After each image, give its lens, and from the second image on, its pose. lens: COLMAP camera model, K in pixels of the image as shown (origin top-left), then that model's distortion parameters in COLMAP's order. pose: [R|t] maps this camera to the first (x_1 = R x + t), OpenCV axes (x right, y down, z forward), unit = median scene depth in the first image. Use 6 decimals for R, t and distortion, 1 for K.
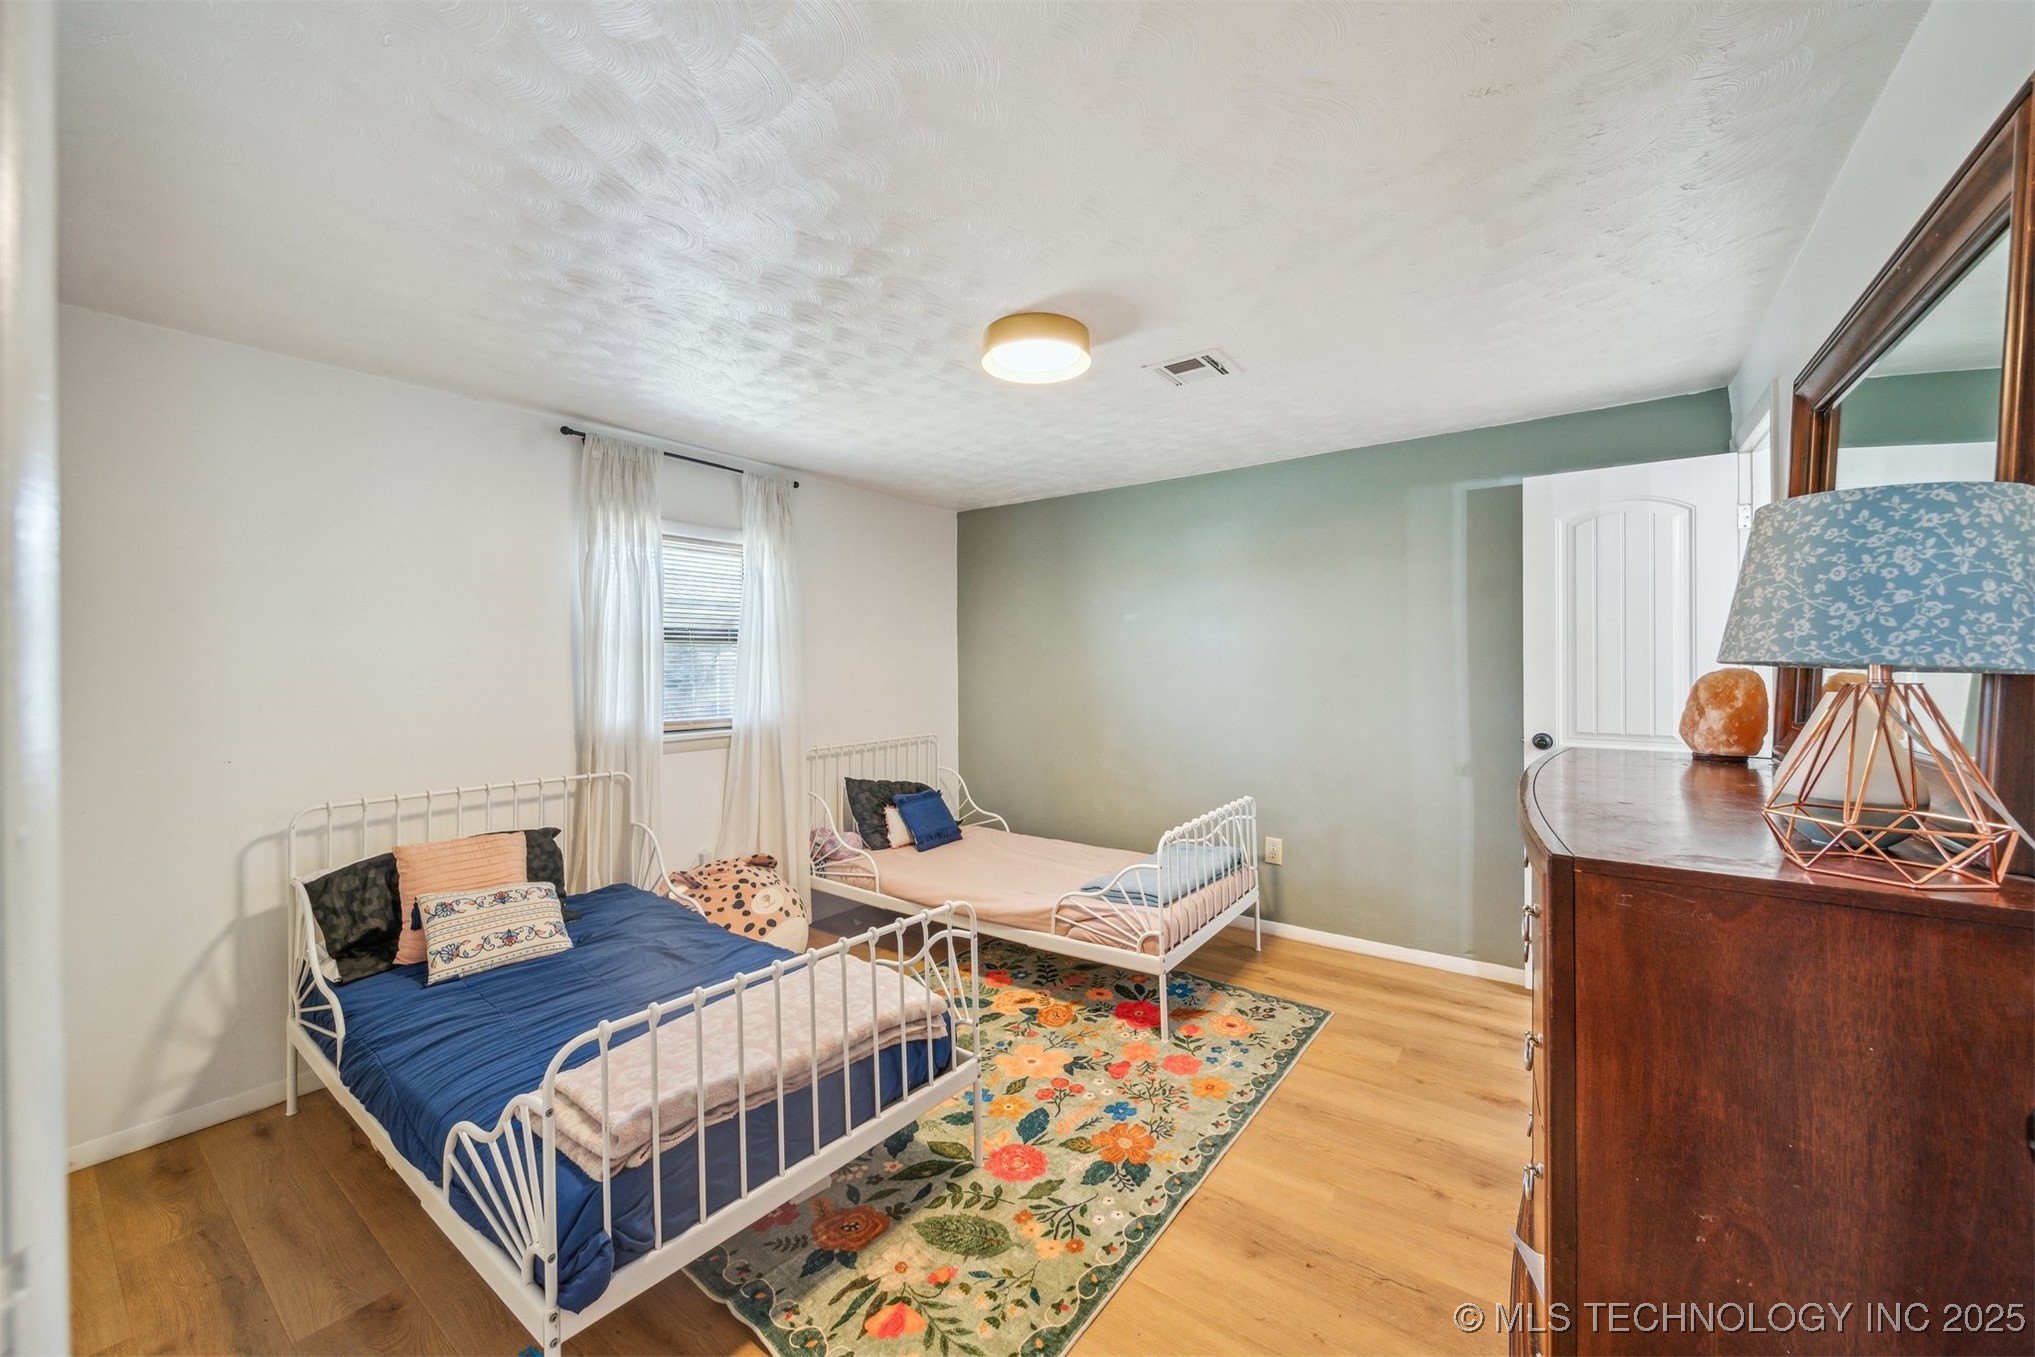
lens RADIAL K [[743.1, 0, 998.7], [0, 743.1, 669.6], [0, 0, 1]] dist [-0.000180, -0.000266]
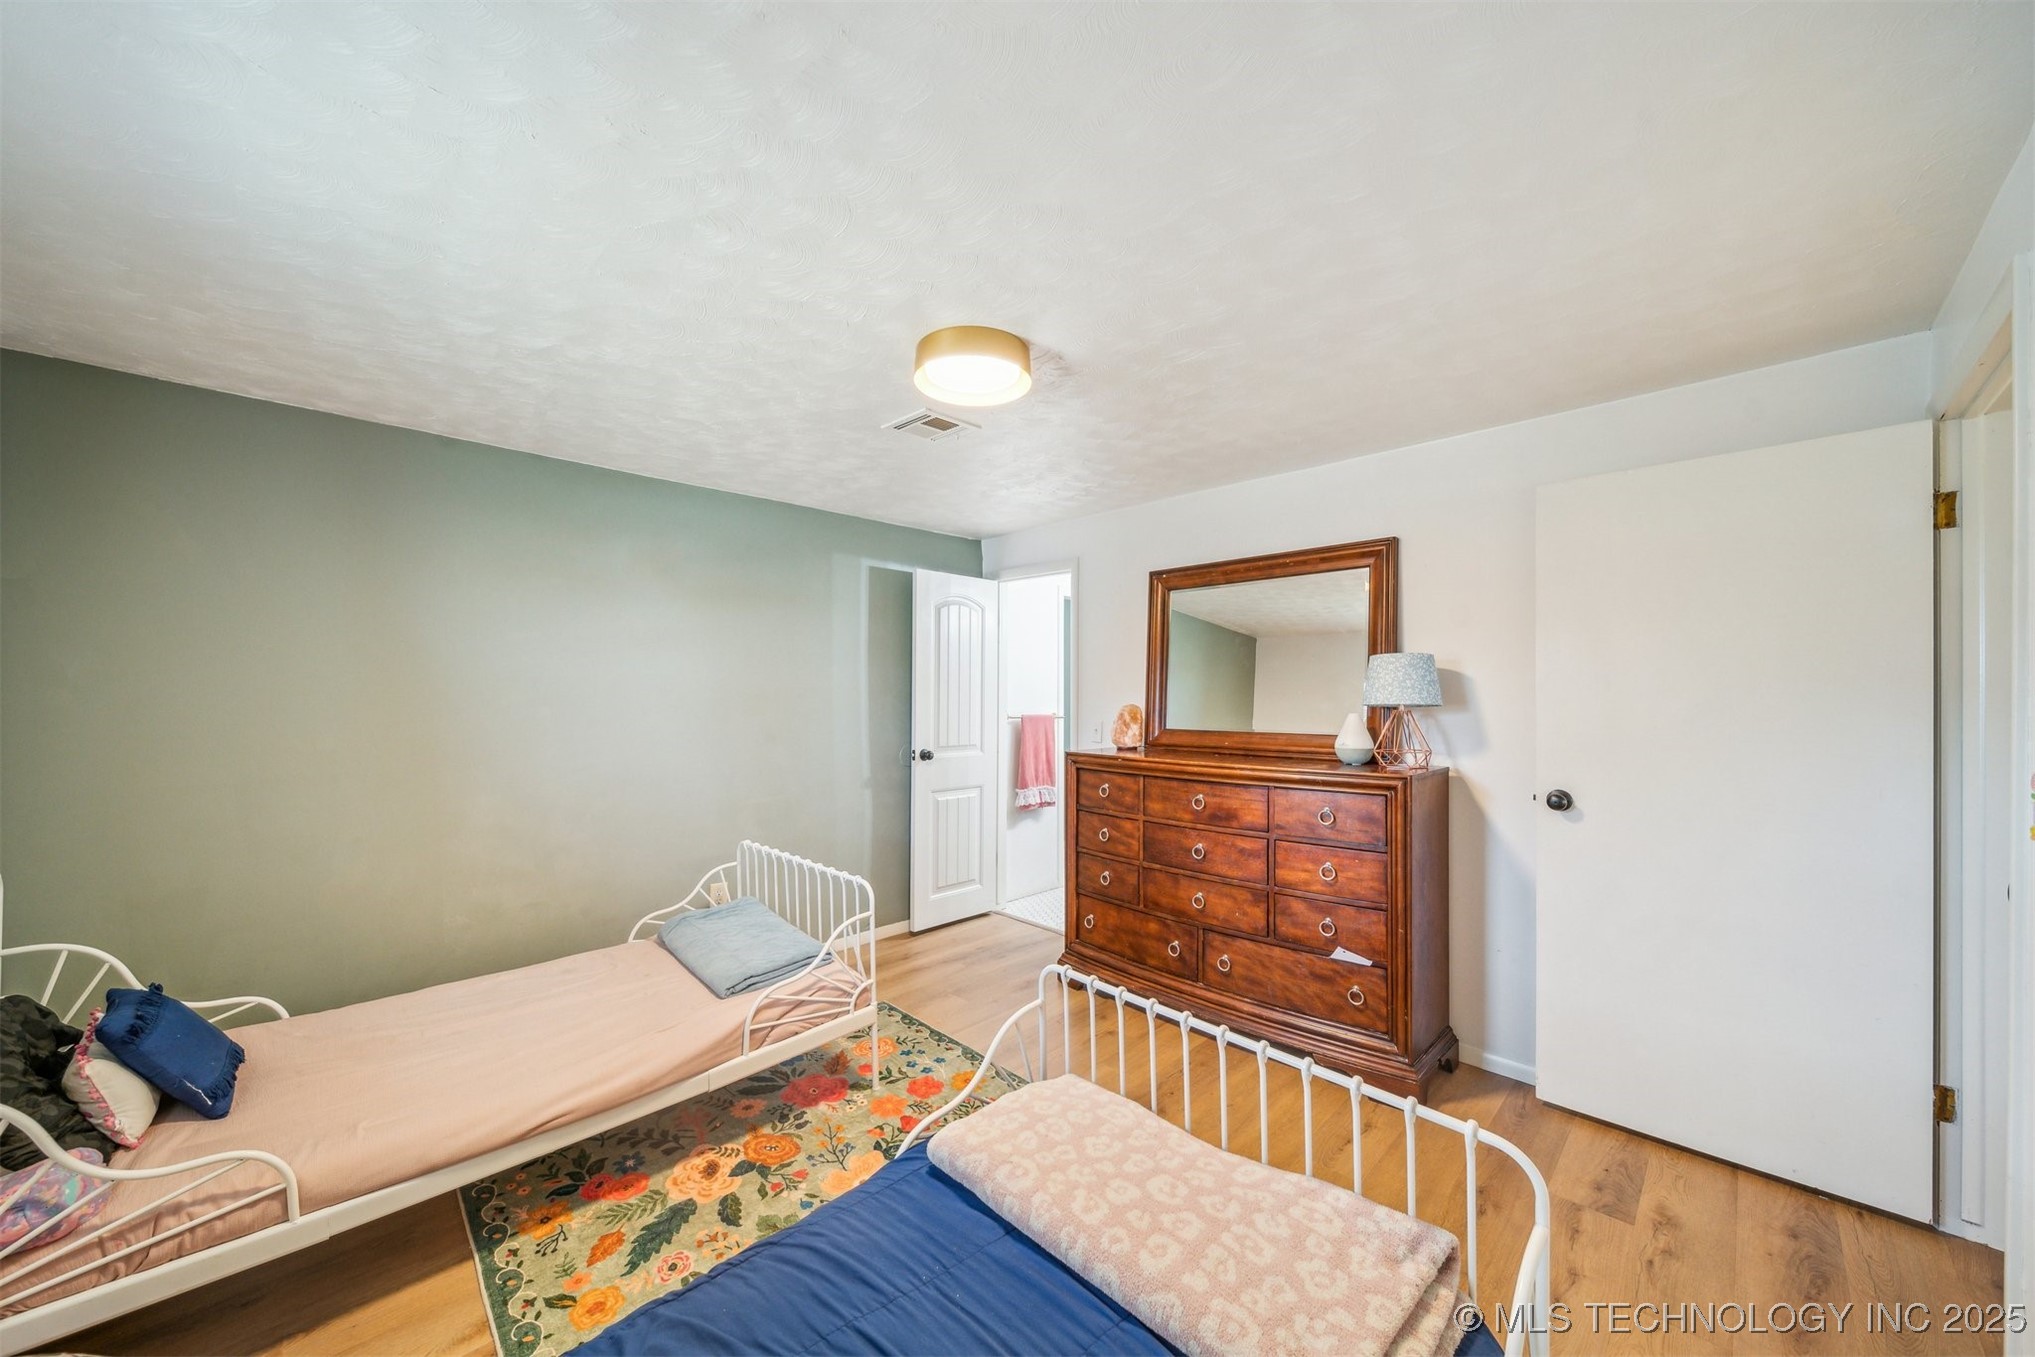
lens RADIAL K [[743.1, 0, 997.4], [0, 743.1, 696.9], [0, 0, 1]] dist [-0.000180, -0.000266]
pose [[0.151777, 0.004249, 0.988406, -0.660011], [0.005552, 0.999971, -0.005151, -0.007526], [-0.988399, 0.006269, 0.151749, 0.635645]]
